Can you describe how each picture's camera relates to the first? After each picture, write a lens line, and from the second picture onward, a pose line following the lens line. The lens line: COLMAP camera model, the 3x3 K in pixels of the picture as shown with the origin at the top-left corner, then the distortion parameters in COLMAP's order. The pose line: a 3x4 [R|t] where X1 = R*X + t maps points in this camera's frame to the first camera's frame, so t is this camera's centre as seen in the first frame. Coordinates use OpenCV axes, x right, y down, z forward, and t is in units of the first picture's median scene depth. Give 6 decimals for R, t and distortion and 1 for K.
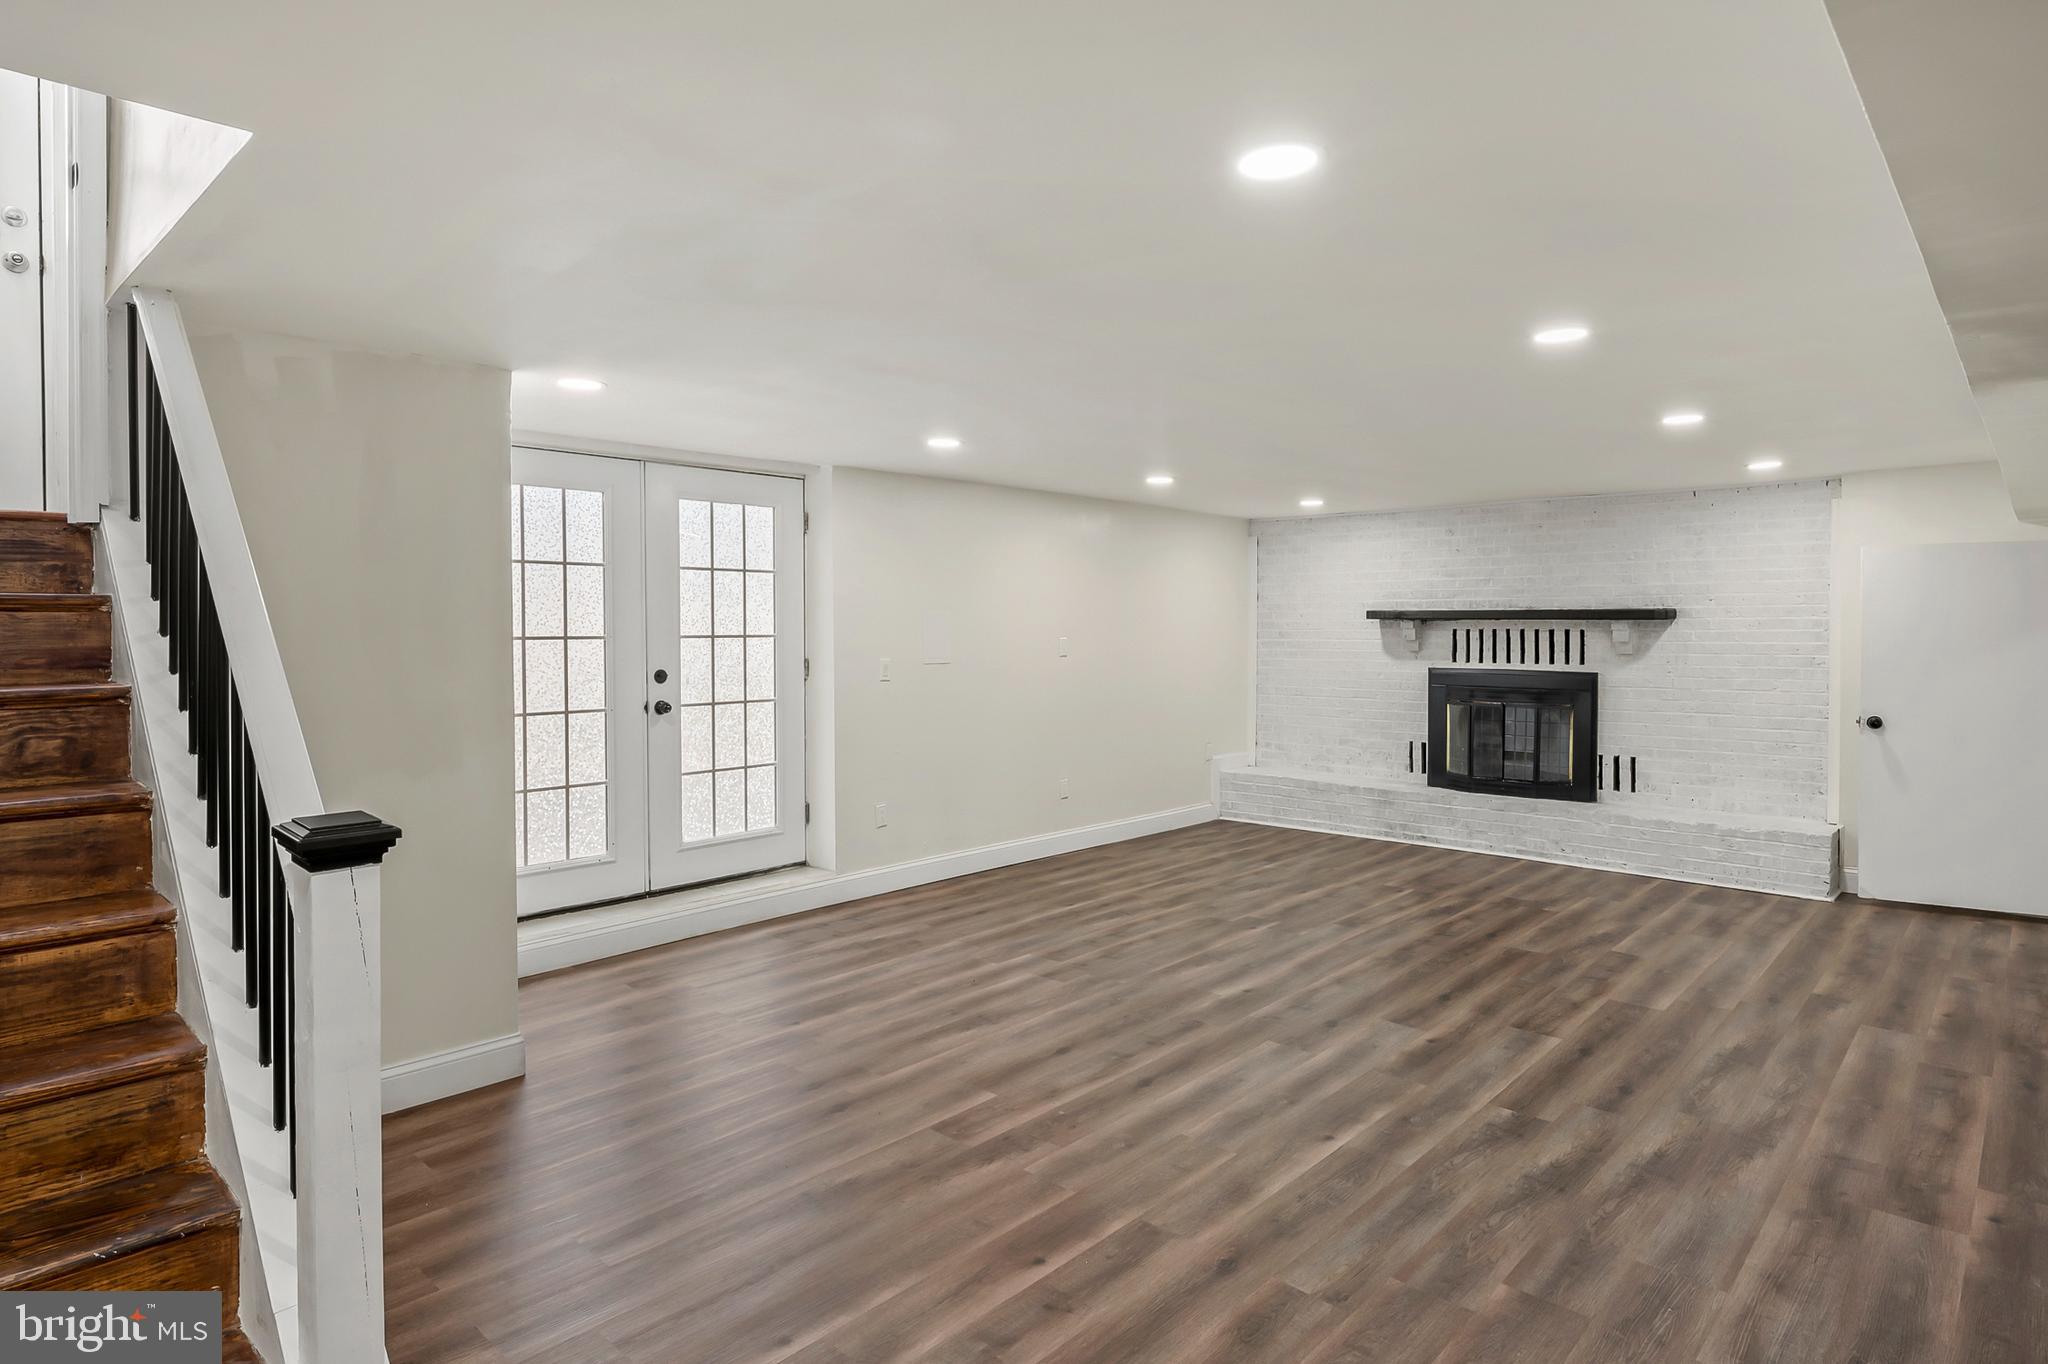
lens RADIAL K [[1117.1, 0, 1015.3], [0, 1117.1, 633.2], [0, 0, 1]] dist [0.000100, -0.004621]
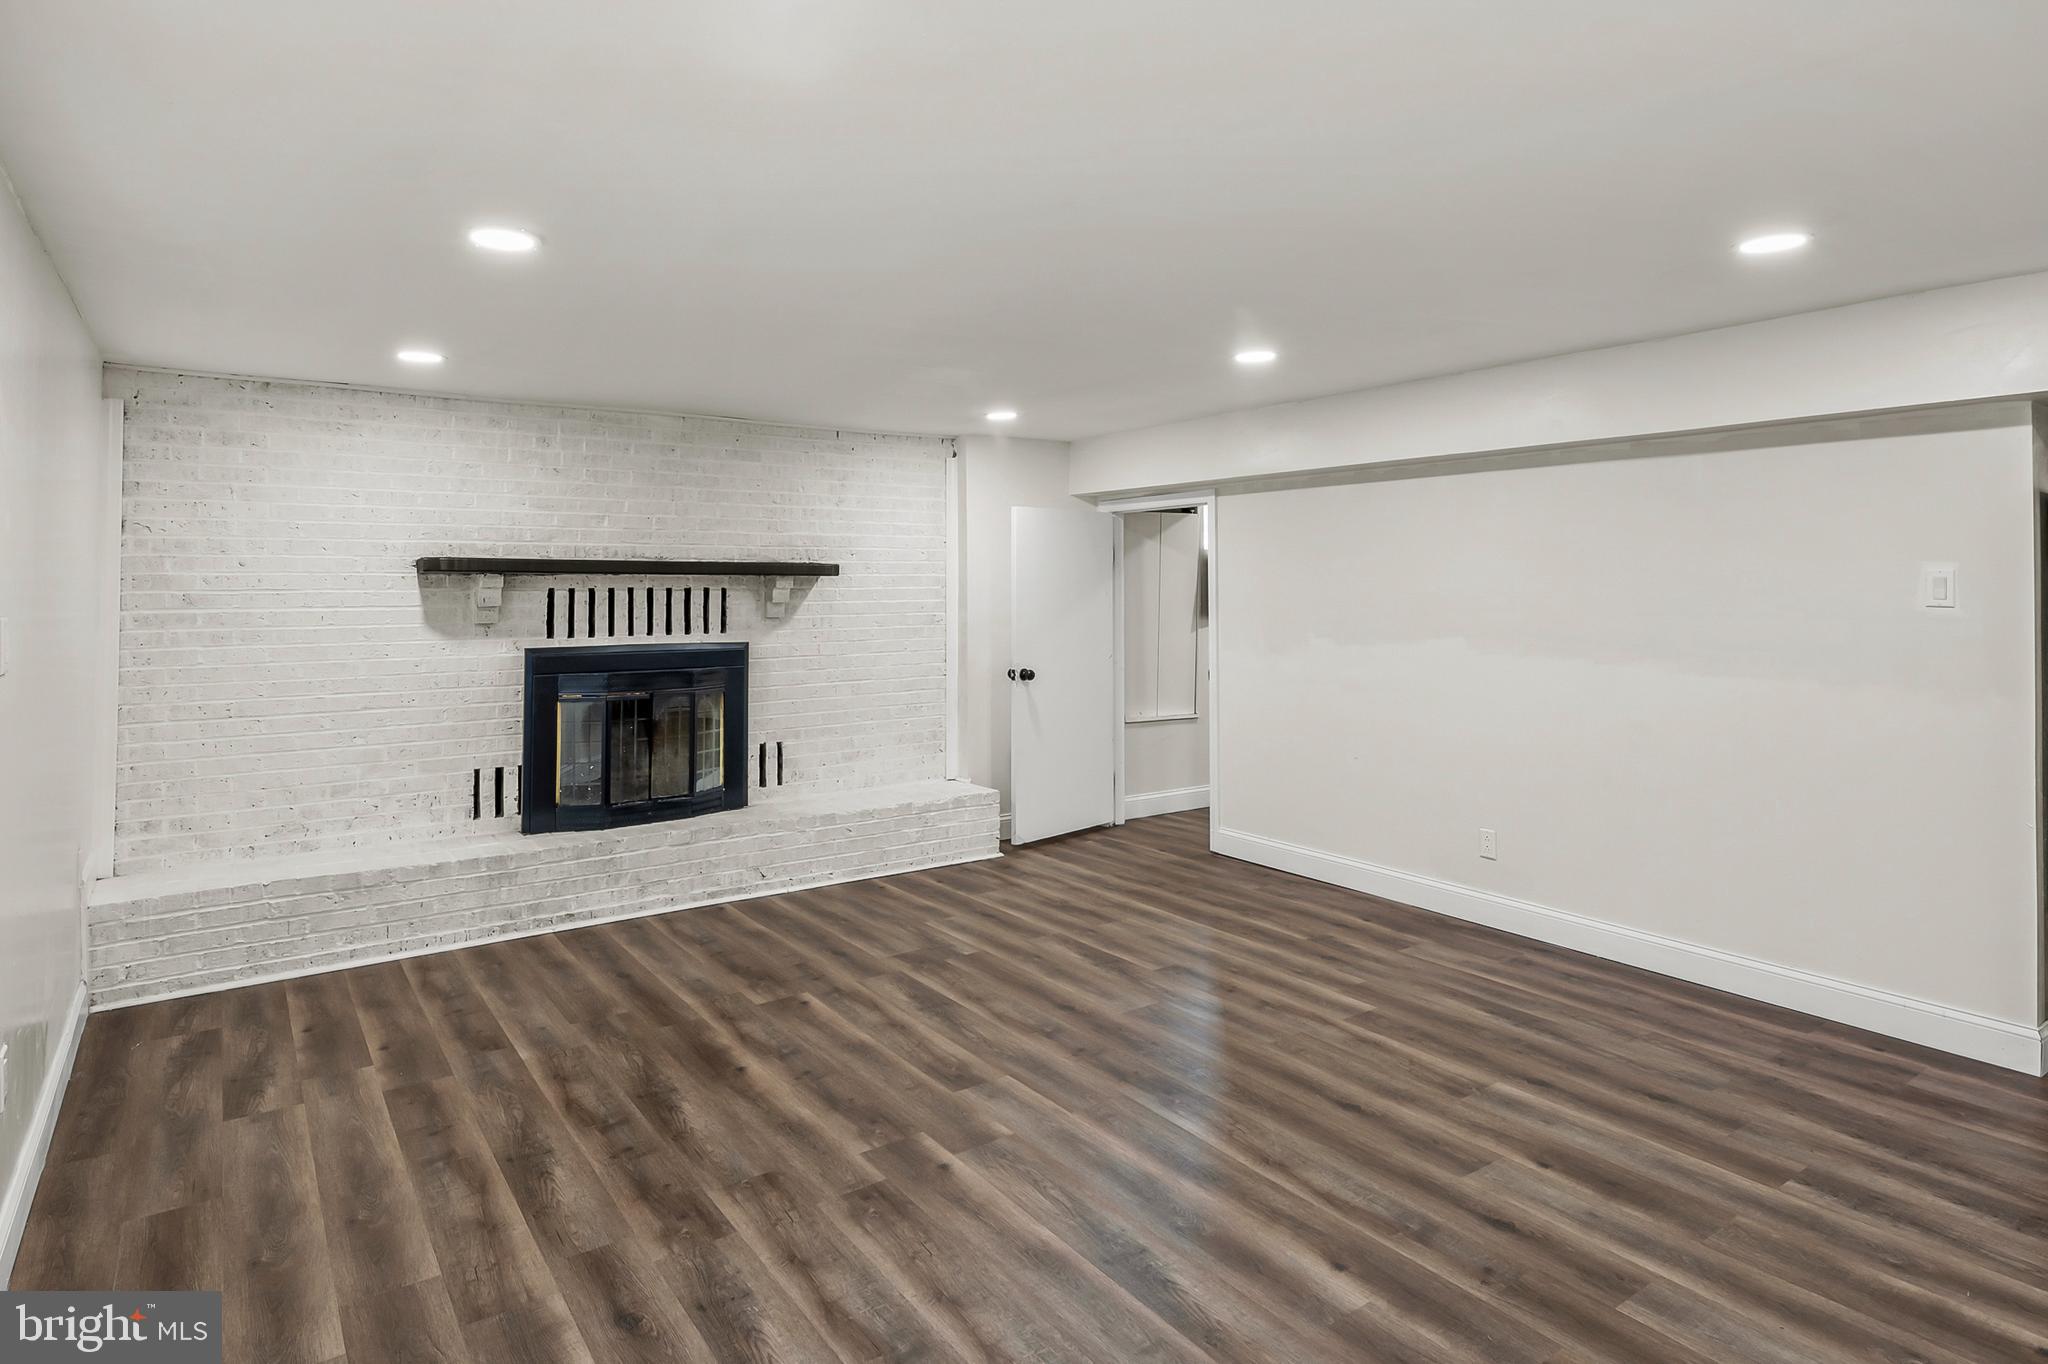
lens RADIAL K [[1117.1, 0, 1018.8], [0, 1117.1, 558.4], [0, 0, 1]] dist [0.000100, -0.004621]
pose [[0.204189, 0.022576, 0.978671, -0.264862], [0.008140, 0.999660, -0.024759, -0.003570], [-0.978898, 0.013022, 0.203936, 0.782067]]
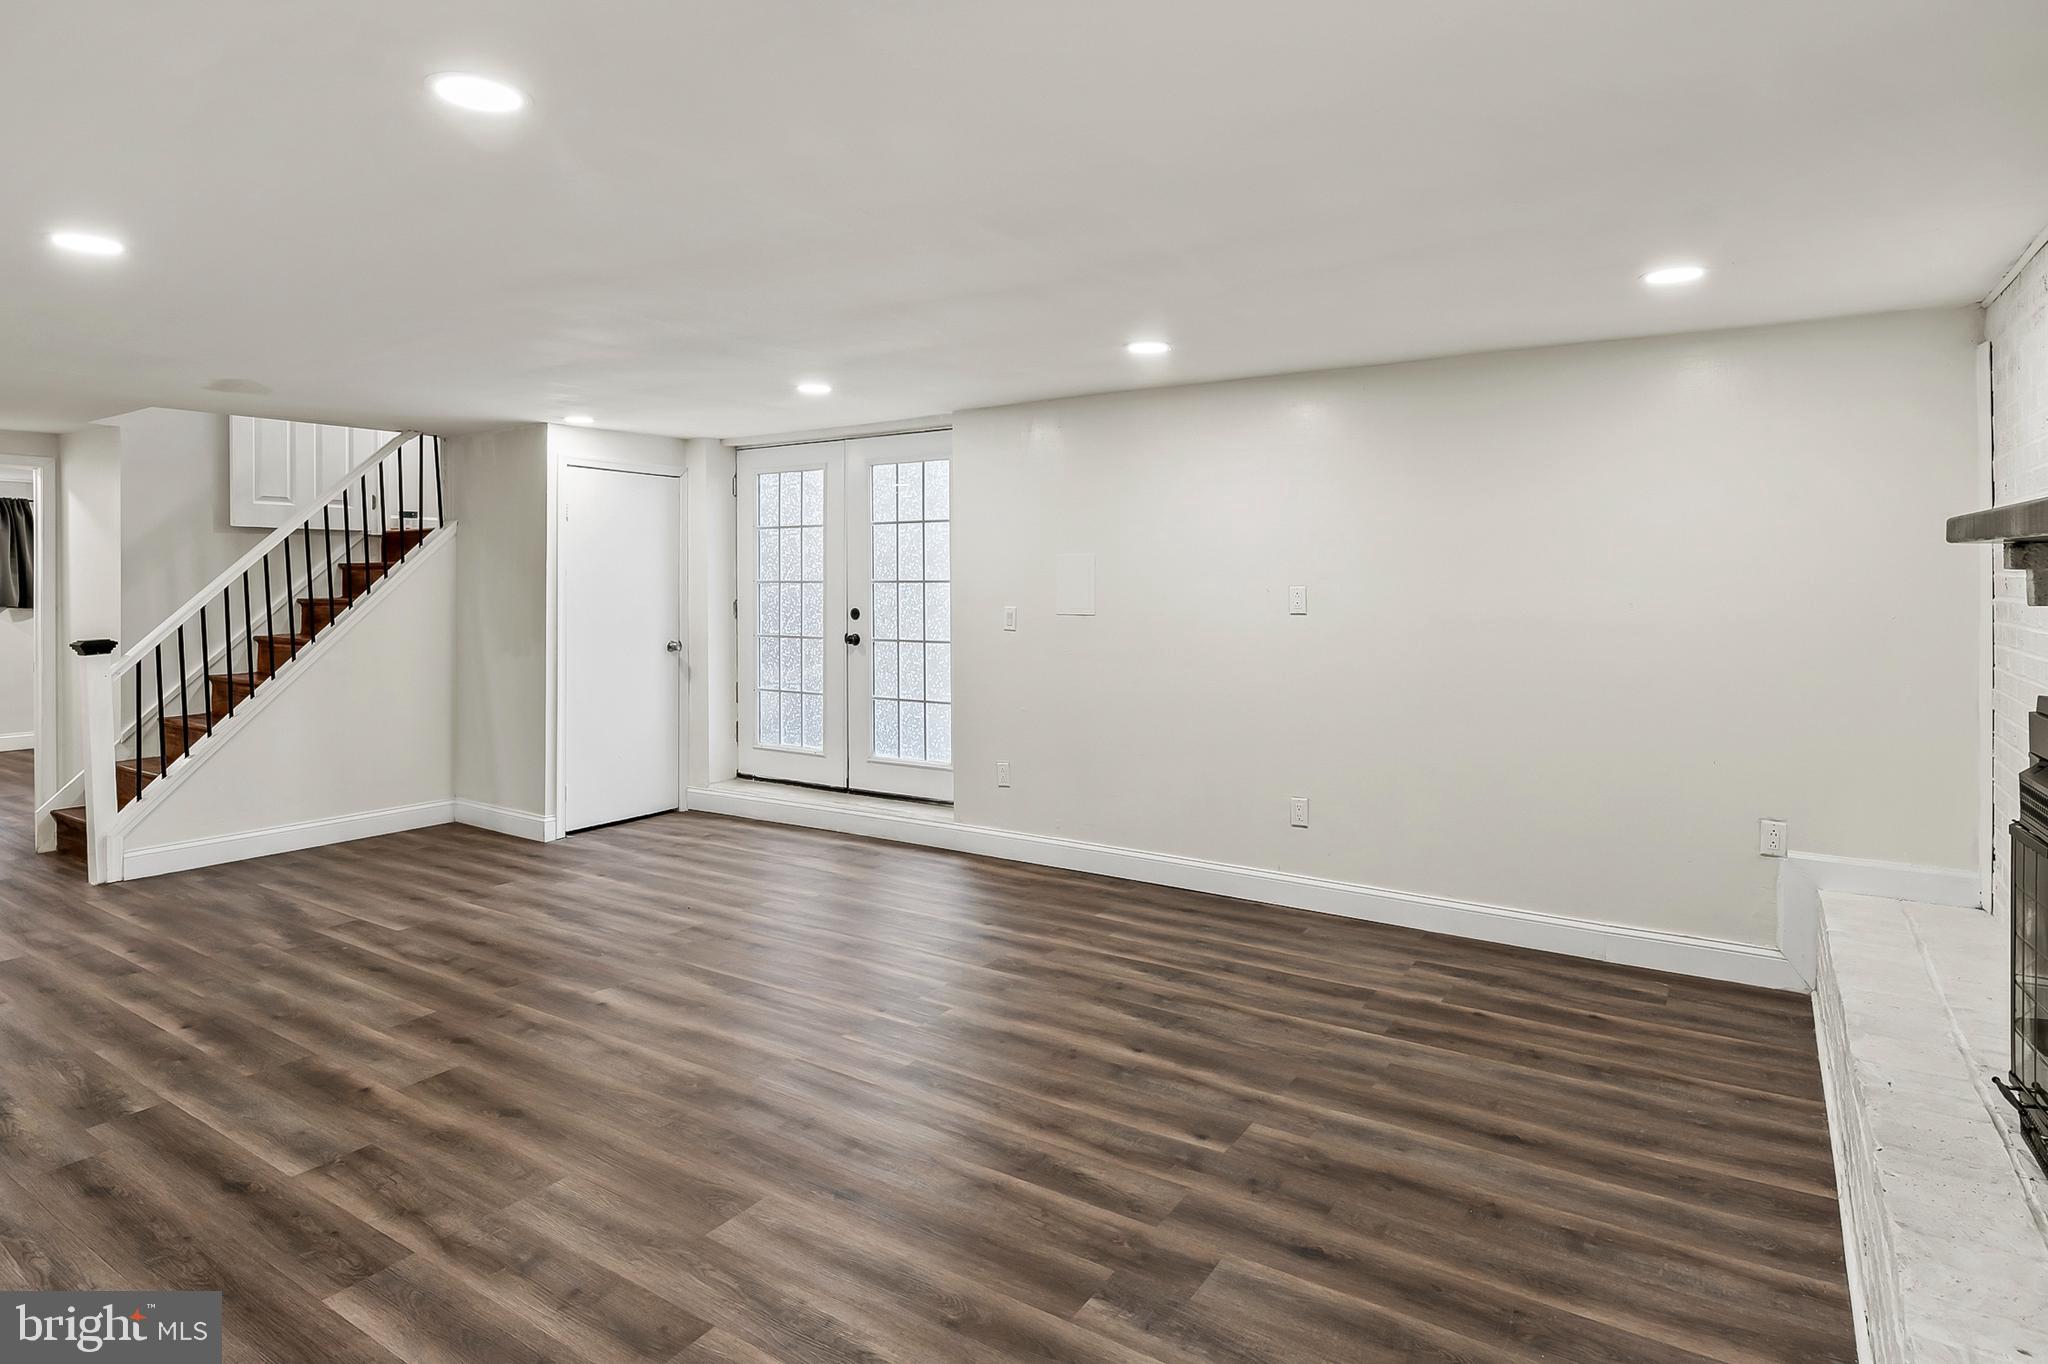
lens RADIAL K [[1117.1, 0, 1023.0], [0, 1117.1, 572.4], [0, 0, 1]] dist [0.000100, -0.004621]
pose [[0.167557, -0.001644, -0.985861, 0.826359], [-0.001084, 0.999998, -0.001851, -0.004116], [0.985862, 0.001378, 0.167555, 0.884631]]
